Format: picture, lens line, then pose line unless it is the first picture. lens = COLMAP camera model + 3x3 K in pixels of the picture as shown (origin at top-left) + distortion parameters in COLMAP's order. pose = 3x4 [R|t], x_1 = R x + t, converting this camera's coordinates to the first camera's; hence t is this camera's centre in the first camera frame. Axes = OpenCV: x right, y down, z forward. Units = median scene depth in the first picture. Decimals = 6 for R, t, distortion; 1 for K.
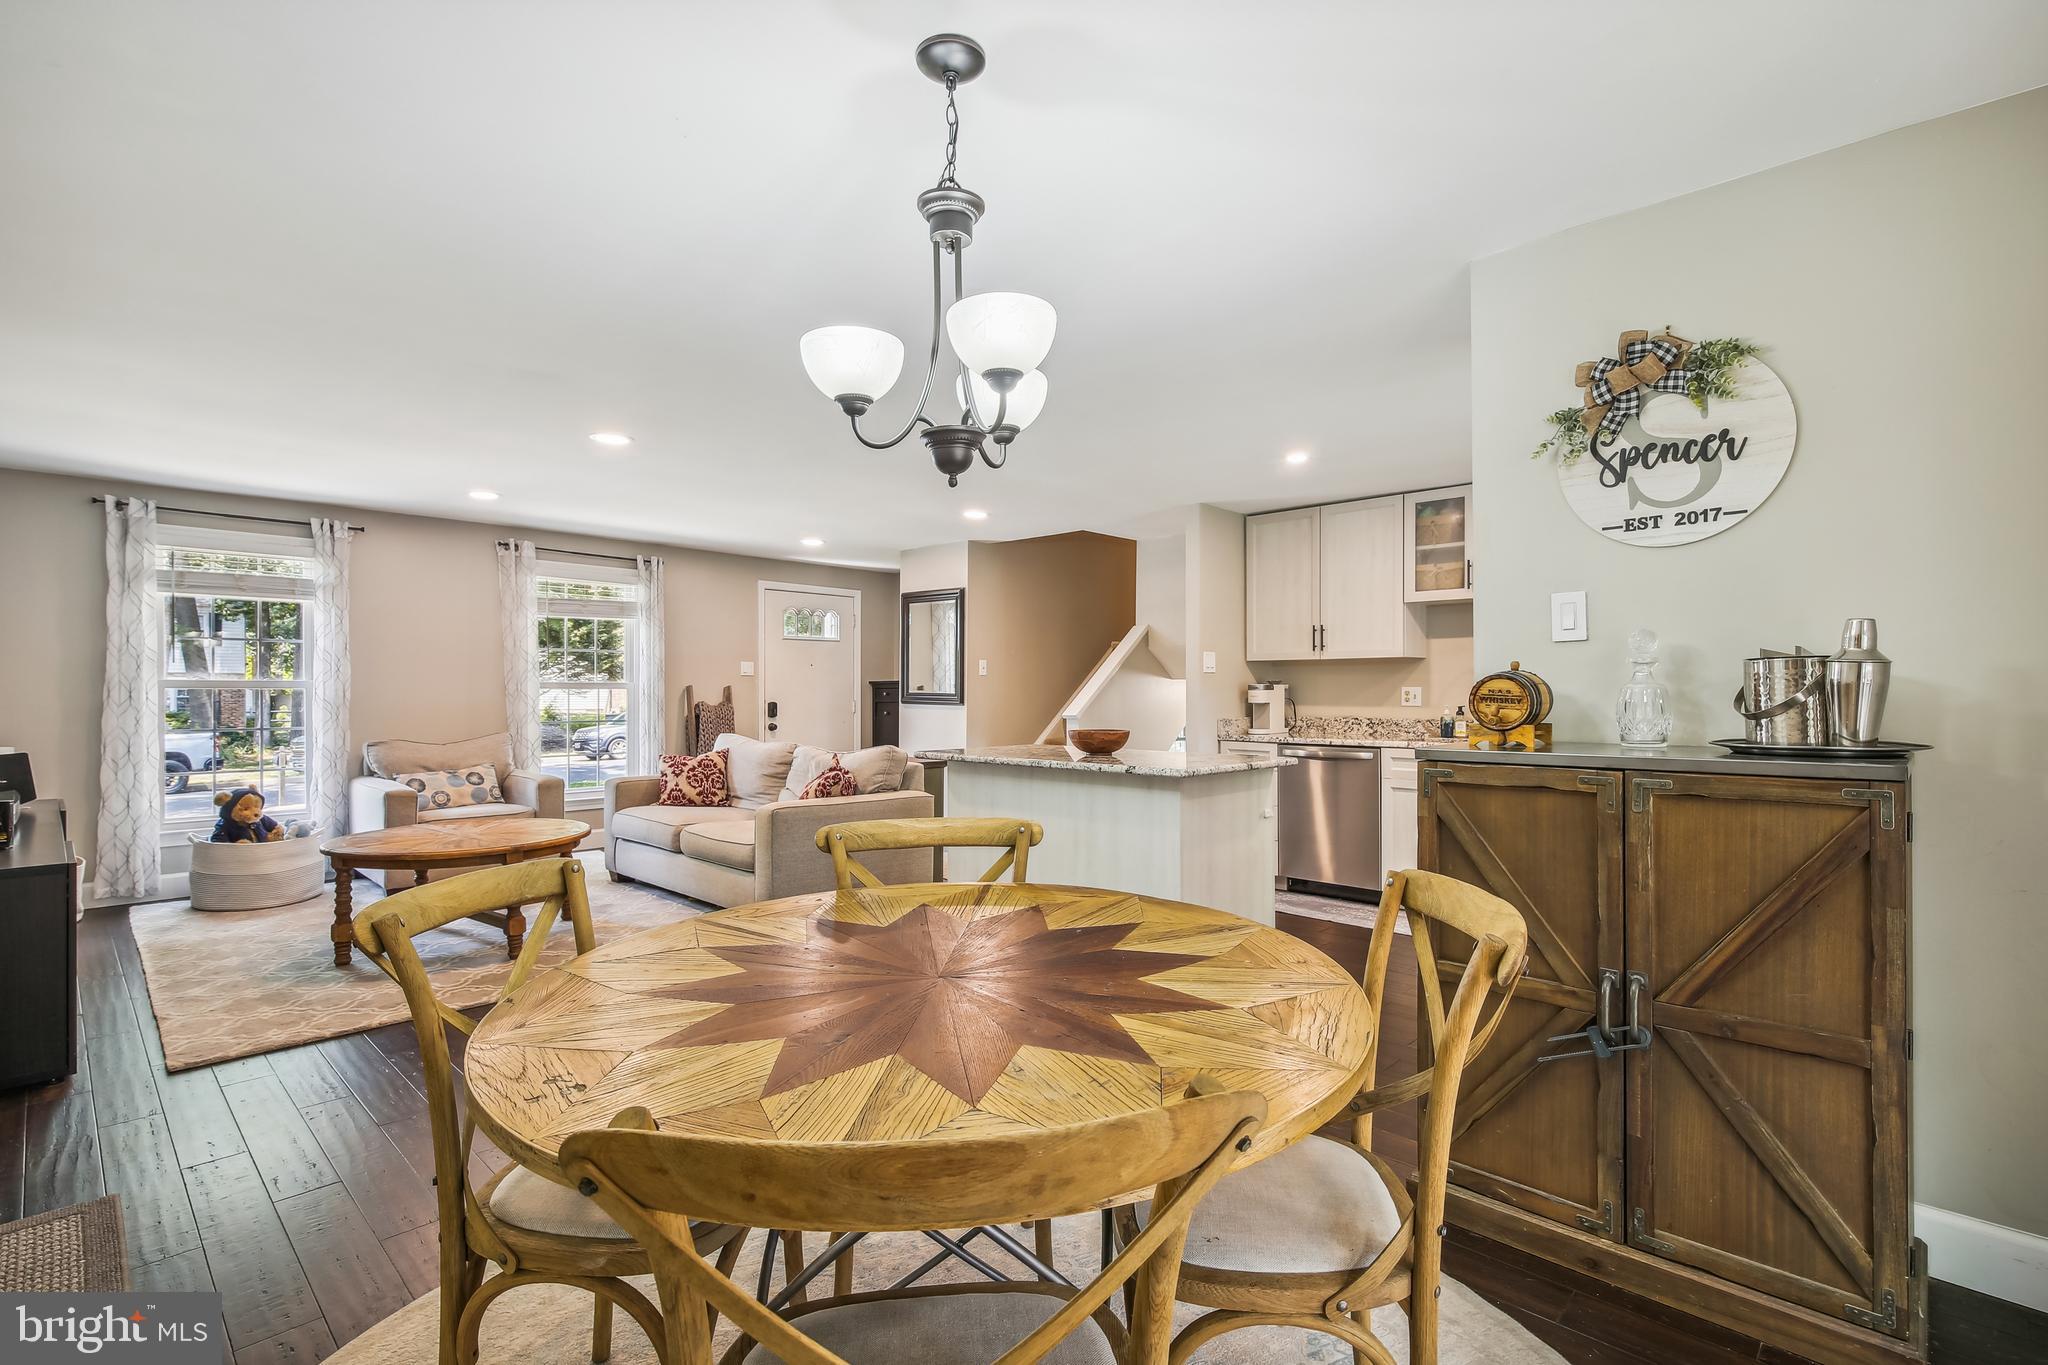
lens RADIAL K [[946.5, 0, 1052.6], [0, 946.5, 695.3], [0, 0, 1]] dist [0.004498, -0.000156]
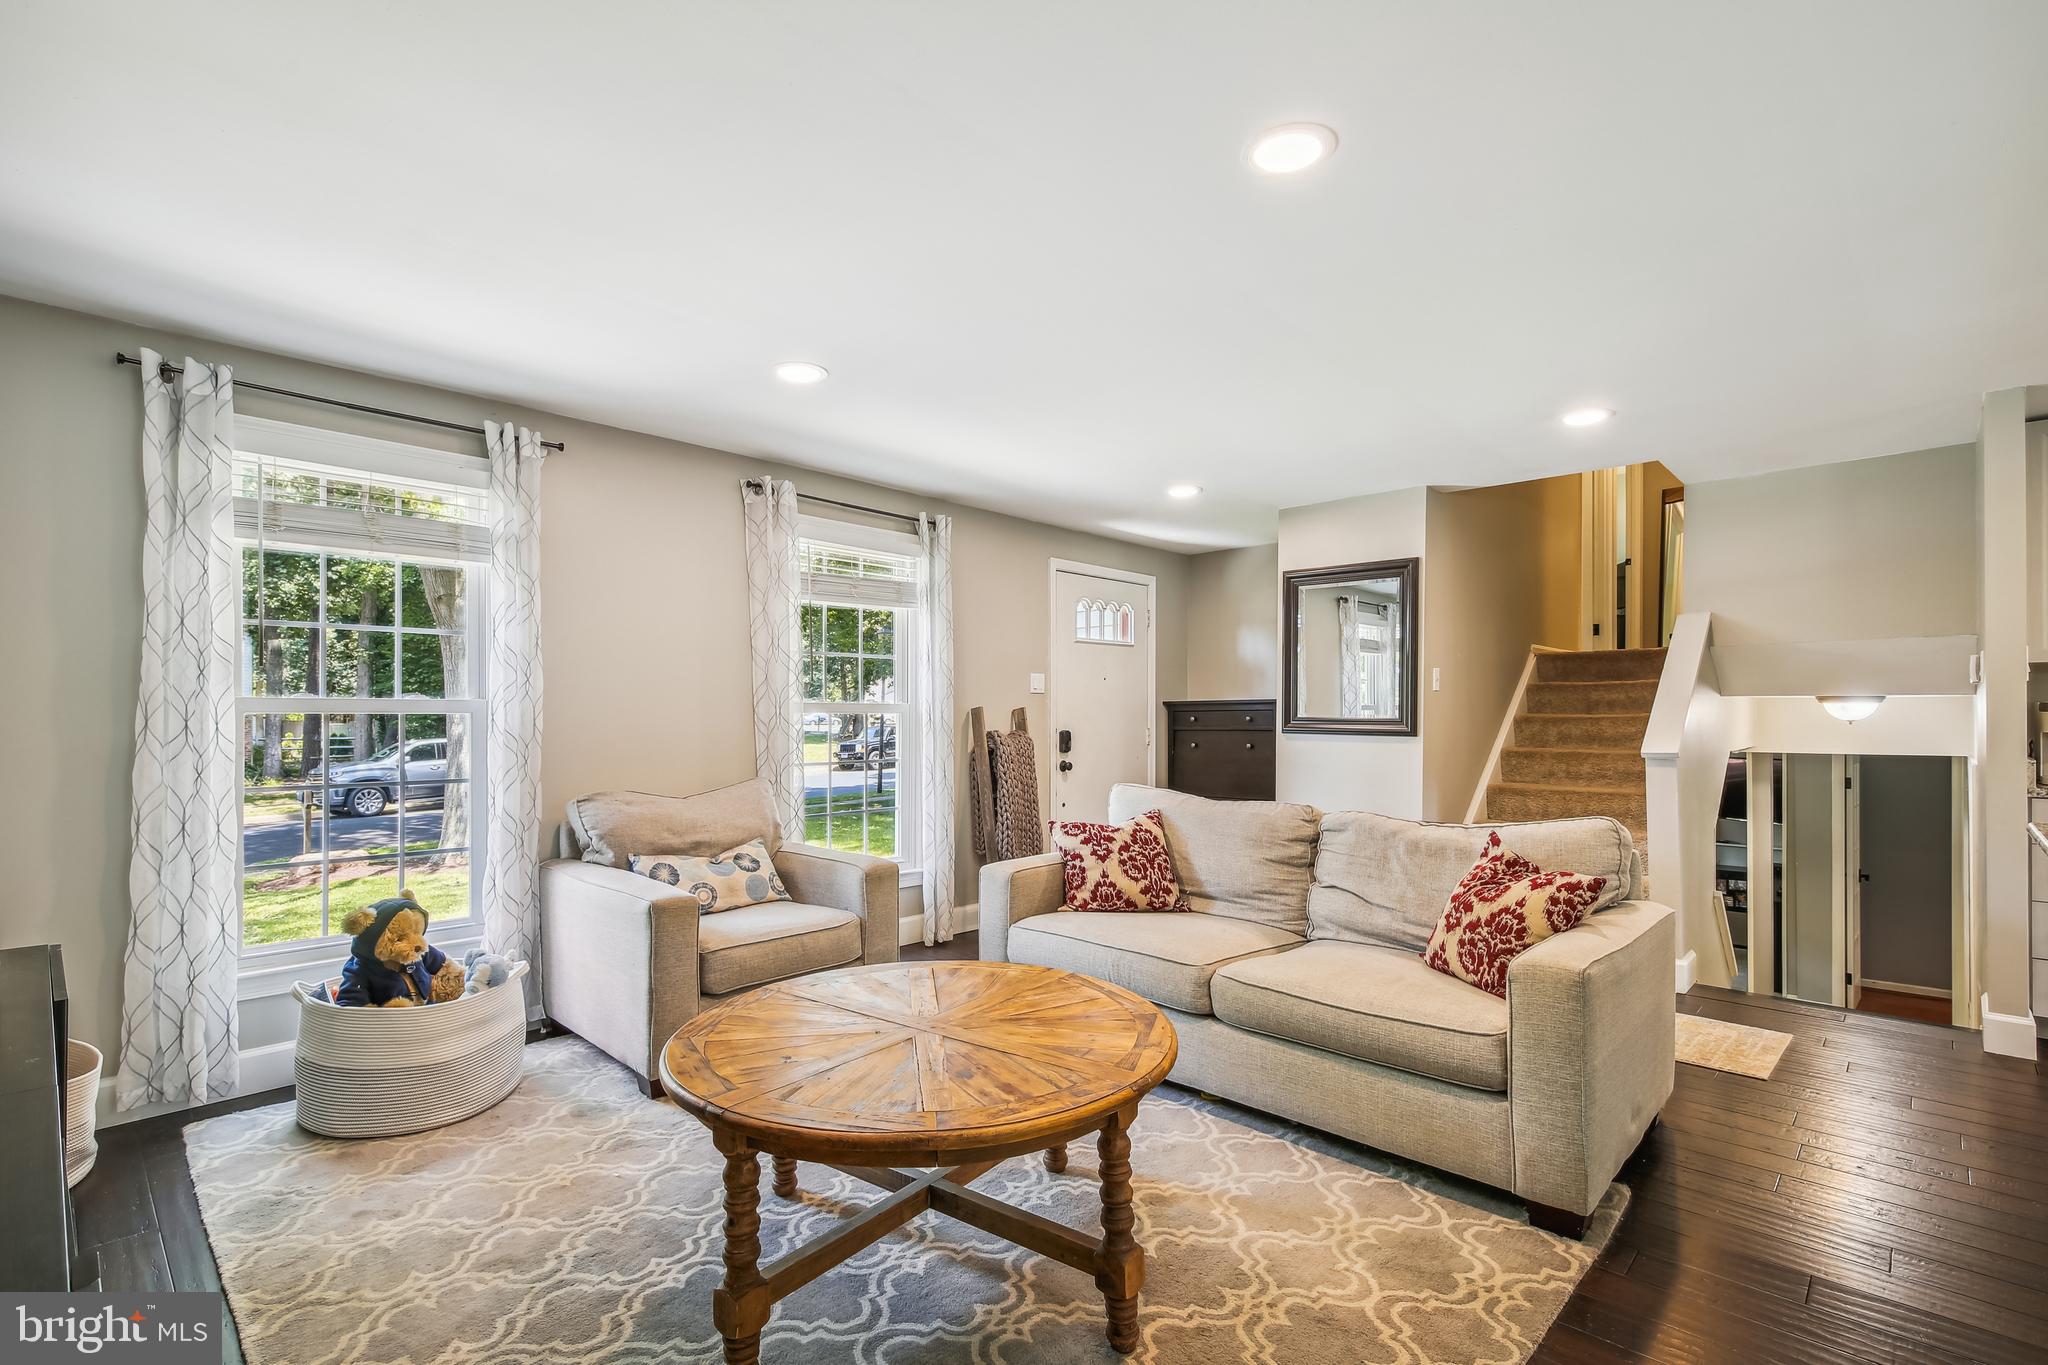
lens RADIAL K [[946.5, 0, 1056.6], [0, 946.5, 712.3], [0, 0, 1]] dist [0.004498, -0.000156]
pose [[0.999975, -0.002791, -0.006451, -0.429025], [0.002741, 0.999966, -0.007737, -0.001703], [0.006472, 0.007719, 0.999949, 0.421444]]
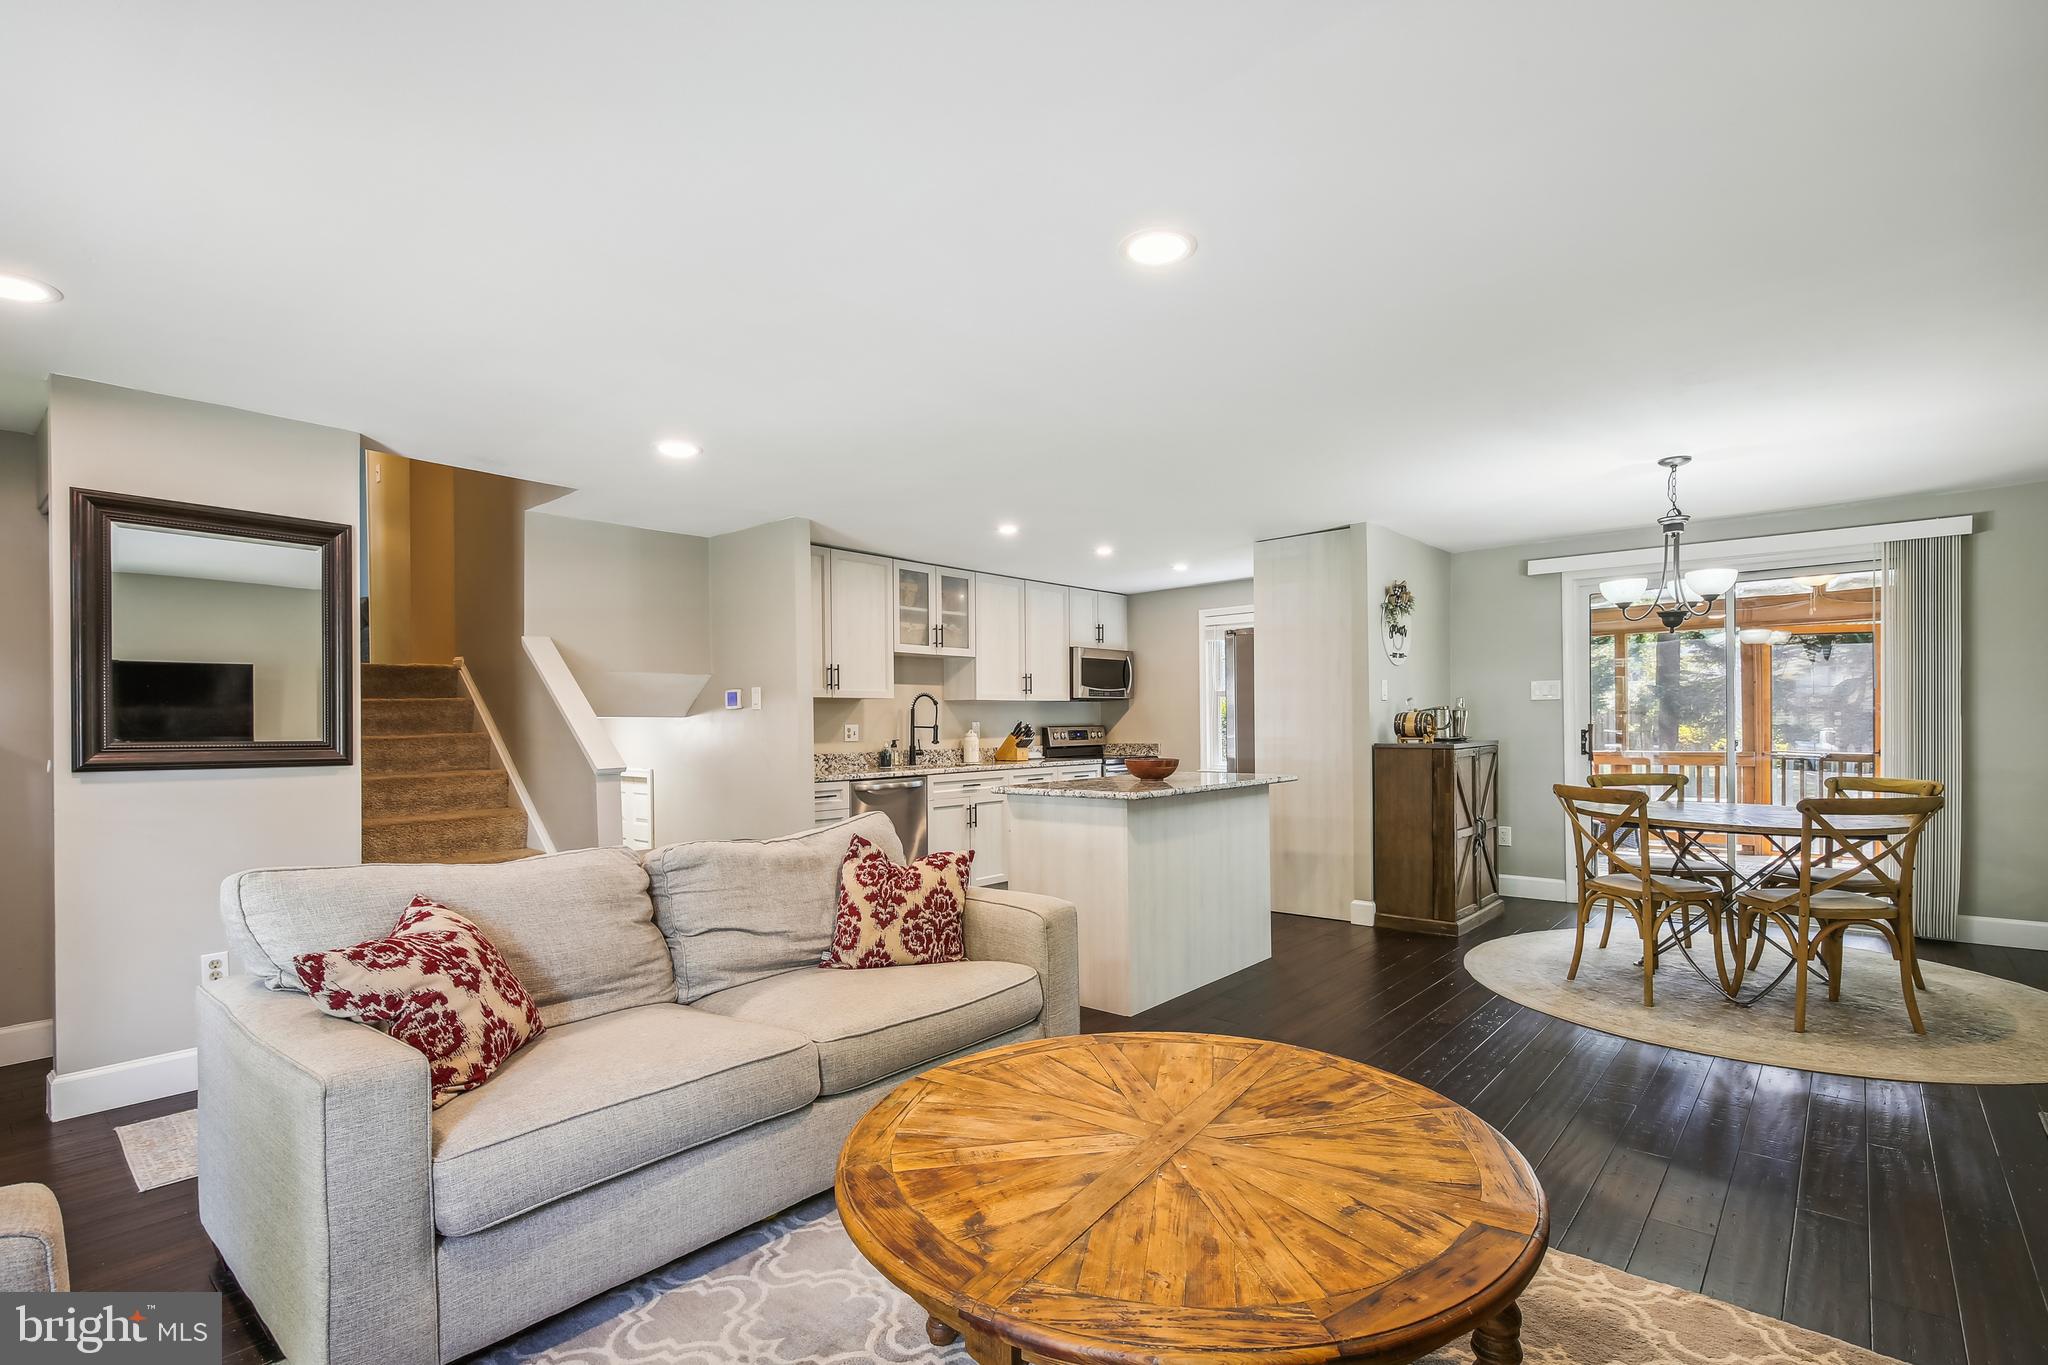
lens RADIAL K [[946.5, 0, 1007.4], [0, 946.5, 737.9], [0, 0, 1]] dist [0.004498, -0.000156]
pose [[-0.022364, -0.012810, 0.999668, -0.758294], [0.017653, 0.999757, 0.013206, -0.004575], [-0.999594, 0.017943, -0.022133, 0.844090]]
